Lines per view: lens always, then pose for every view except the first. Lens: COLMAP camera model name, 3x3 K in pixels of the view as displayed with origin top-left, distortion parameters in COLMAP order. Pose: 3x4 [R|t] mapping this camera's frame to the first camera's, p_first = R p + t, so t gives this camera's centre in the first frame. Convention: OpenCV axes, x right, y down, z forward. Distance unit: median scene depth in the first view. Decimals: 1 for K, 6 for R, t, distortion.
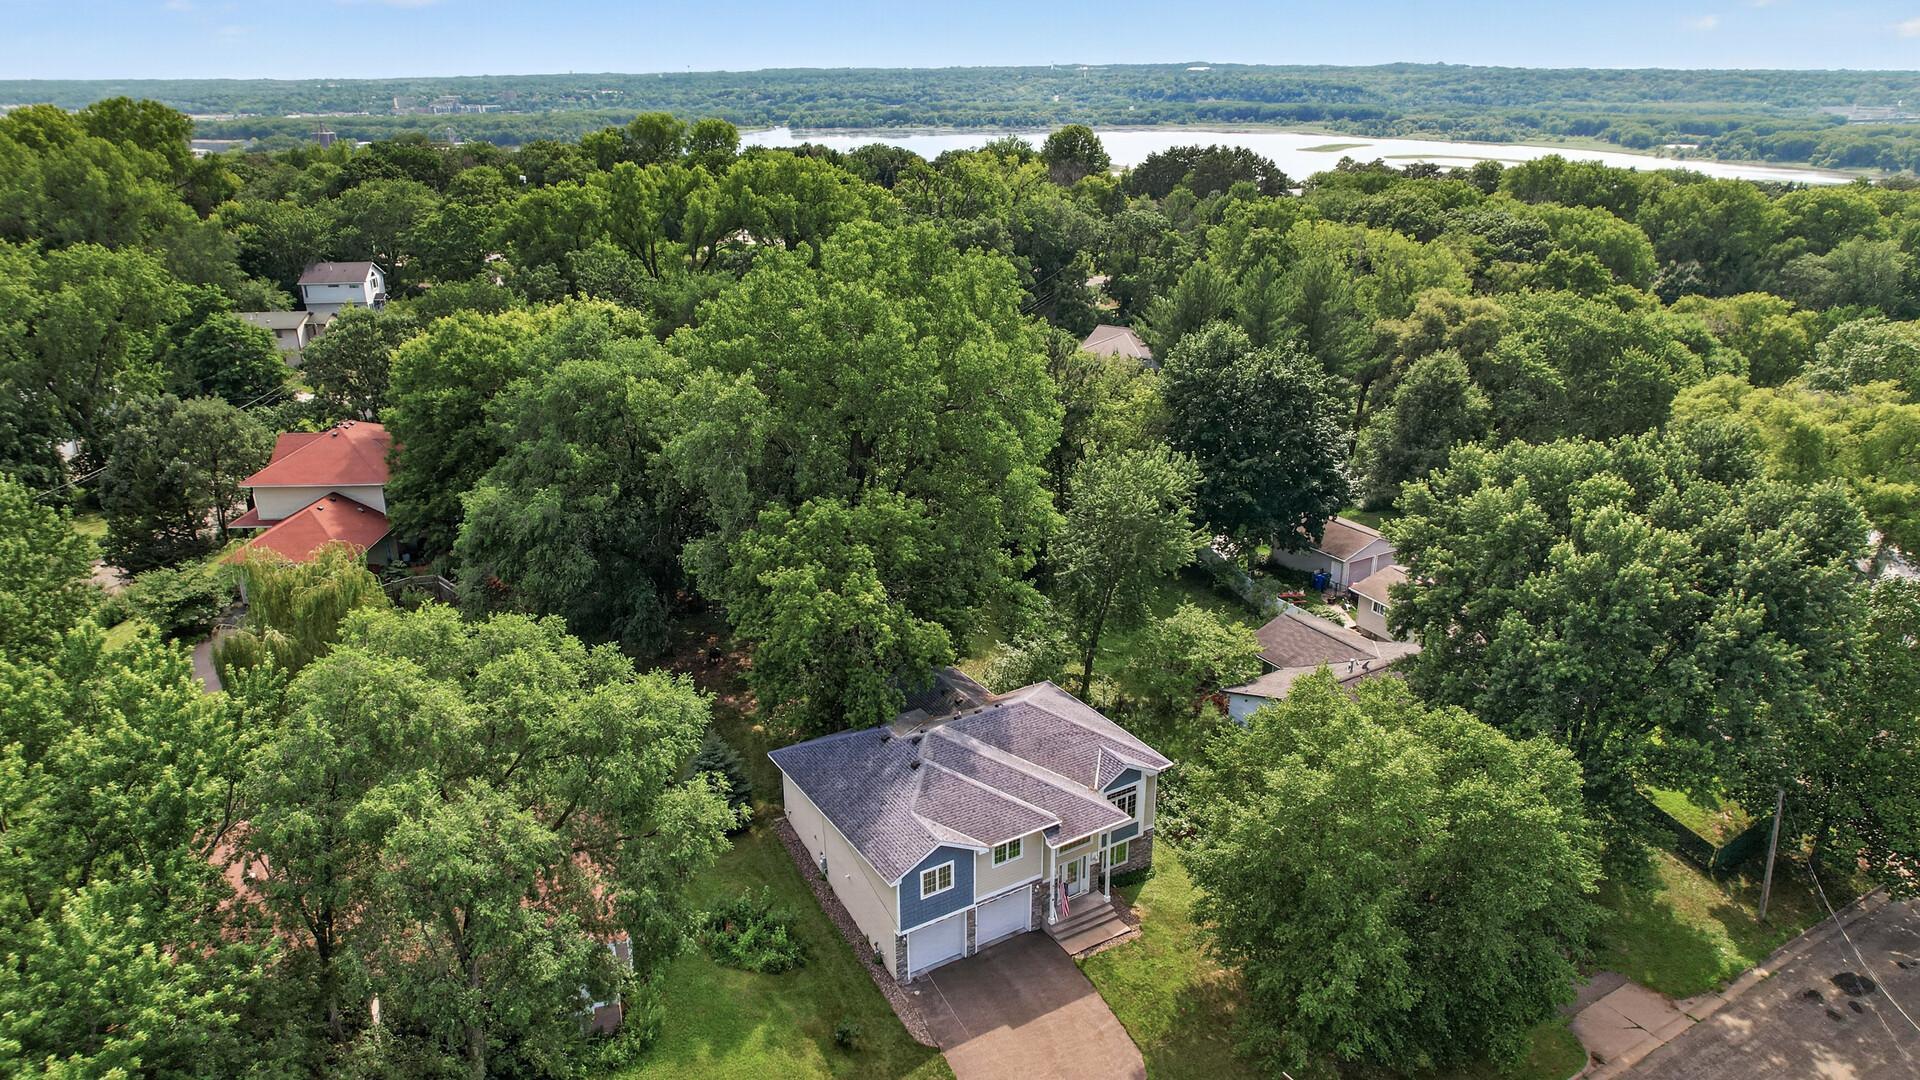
lens RADIAL K [[1255.1, 0, 955.5], [0, 1255.1, 551.0], [0, 0, 1]] dist [-0.067005, 0.052538]
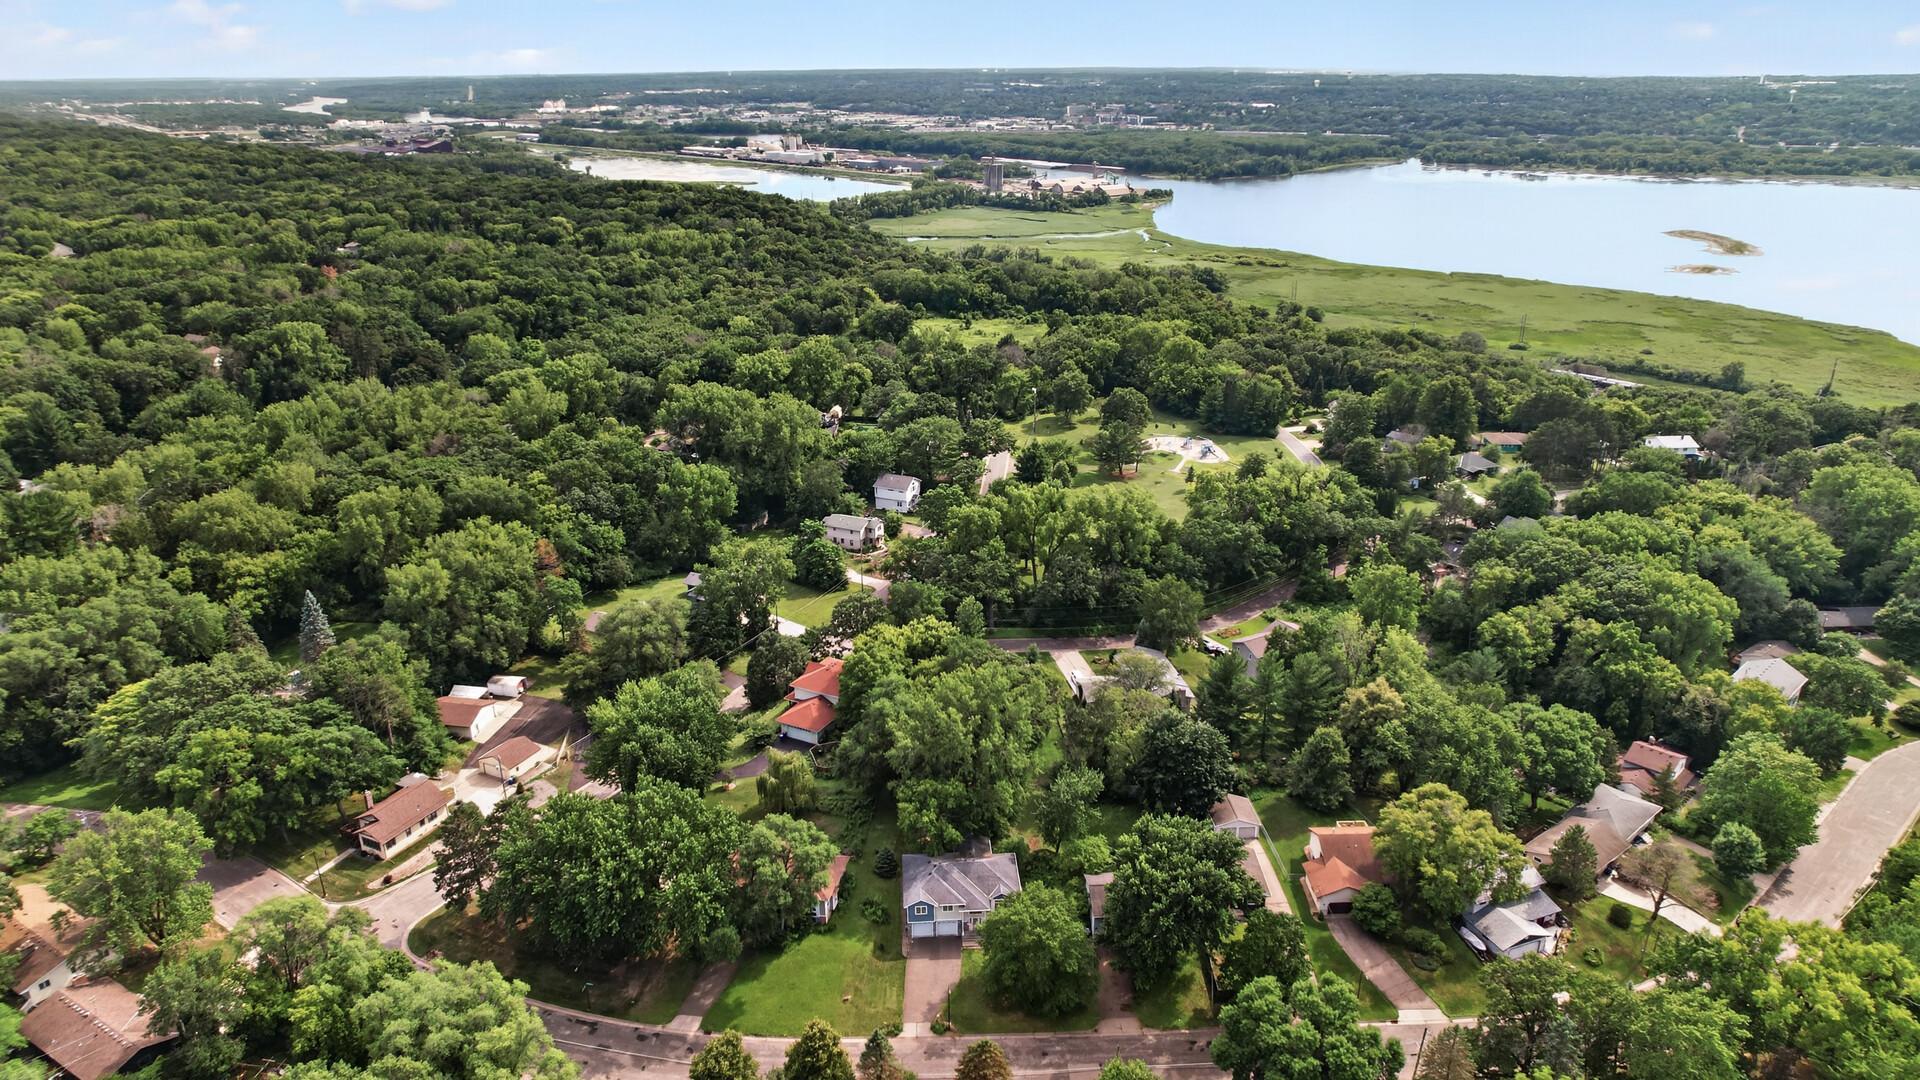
lens RADIAL K [[1252.0, 0, 973.2], [0, 1252.0, 539.0], [0, 0, 1]] dist [-0.027458, 0.011061]
pose [[0.883355, 0.170149, -0.436731, 0.807425], [-0.166635, 0.984913, 0.046675, -0.515431], [0.438084, 0.031544, 0.898380, -1.135453]]
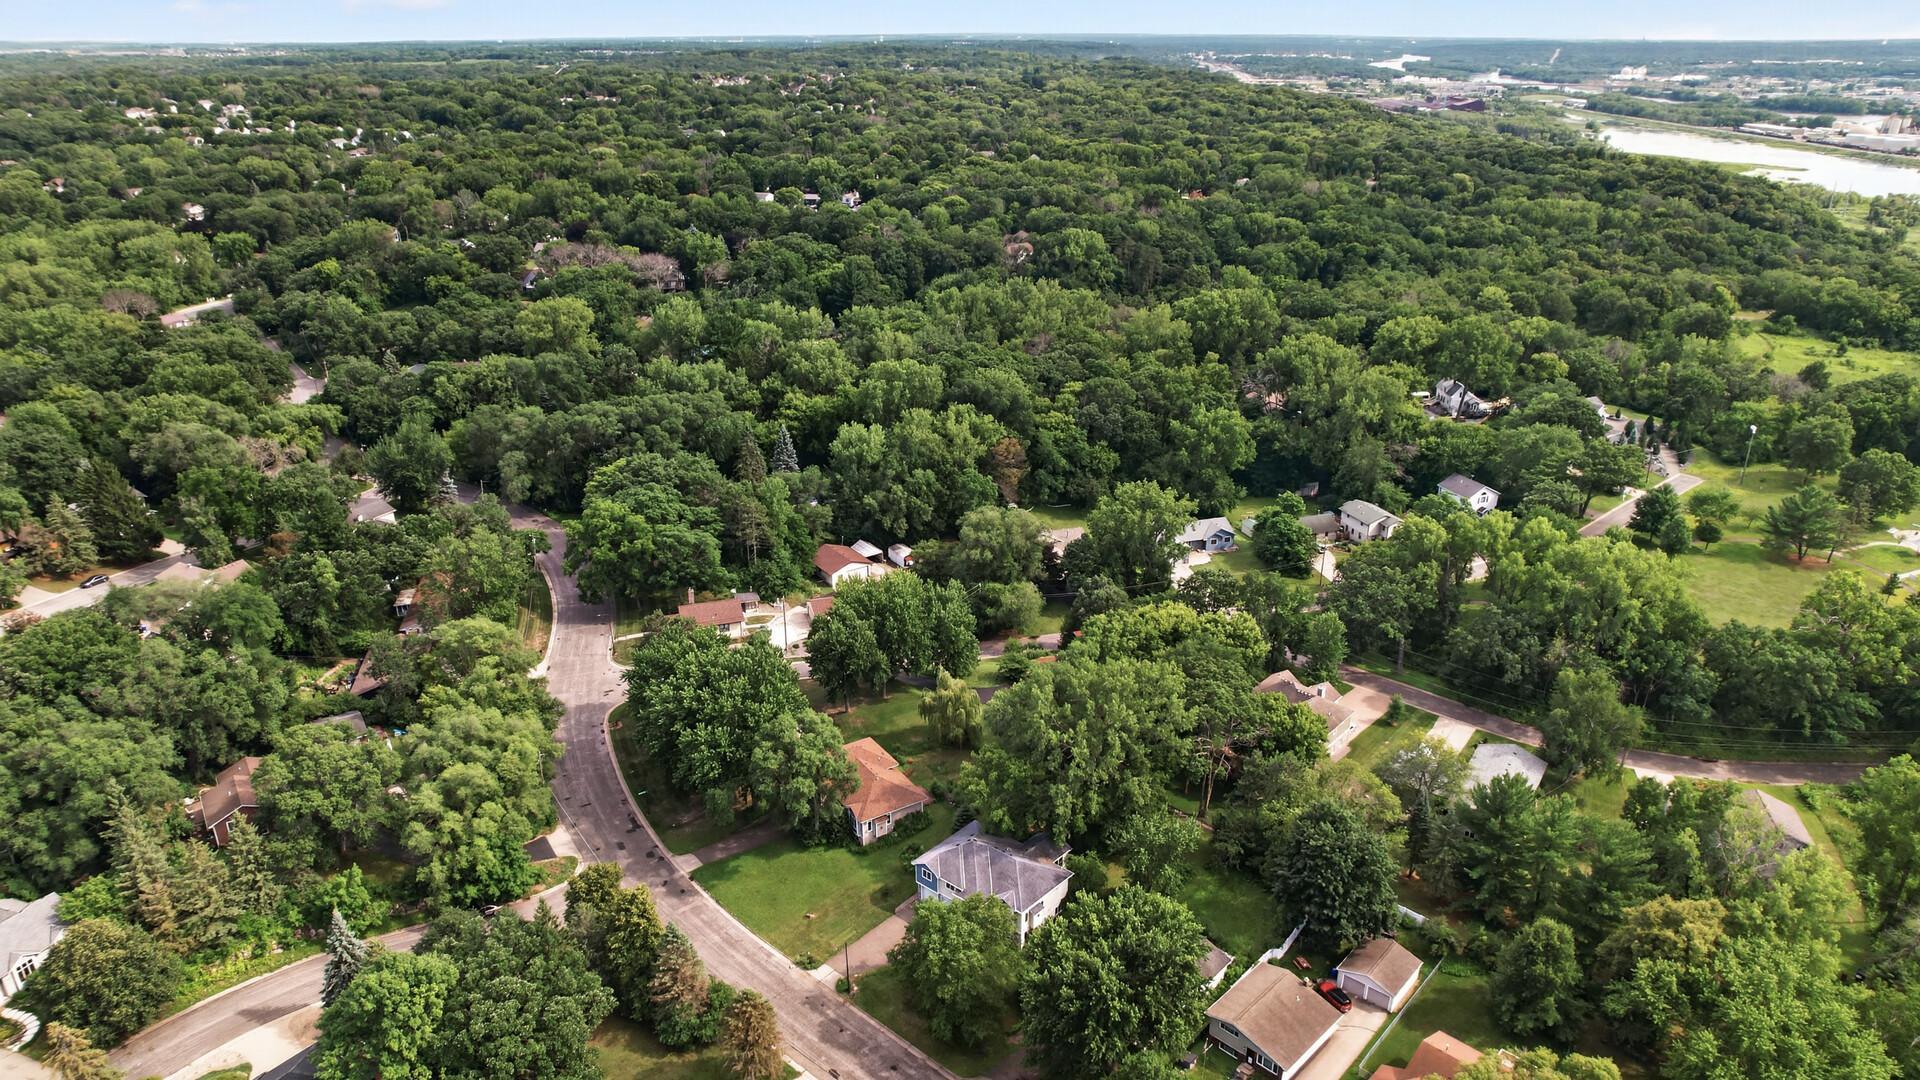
lens RADIAL K [[1255.1, 0, 953.7], [0, 1255.1, 540.9], [0, 0, 1]] dist [-0.067005, 0.052538]
pose [[0.303853, 0.374125, -0.876187, 1.379752], [-0.338919, 0.901957, 0.267594, -0.763790], [0.890397, 0.215647, 0.400861, -0.200143]]
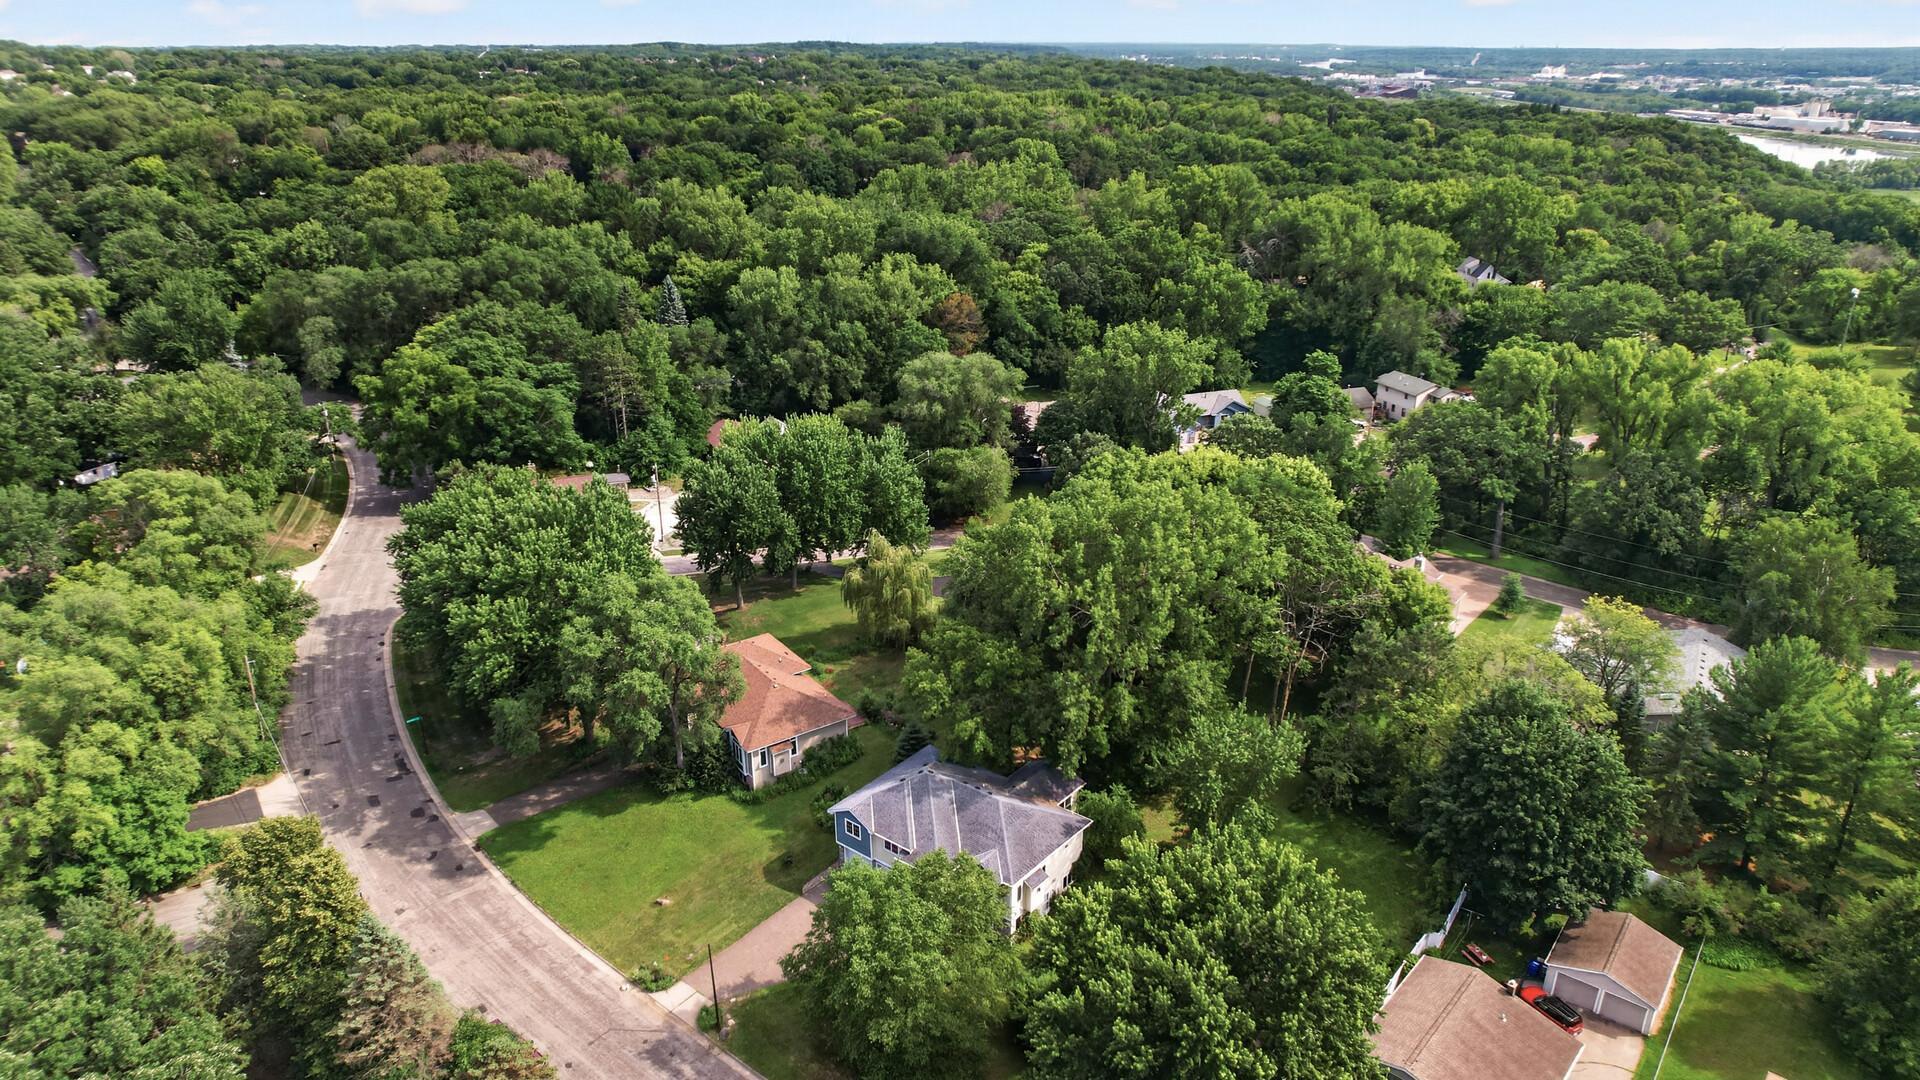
lens RADIAL K [[1255.1, 0, 943.6], [0, 1255.1, 547.8], [0, 0, 1]] dist [-0.067005, 0.052538]
pose [[0.343098, 0.375169, -0.861122, 0.860350], [-0.331183, 0.906213, 0.262860, -0.380805], [0.878977, 0.195003, 0.435170, 0.128498]]
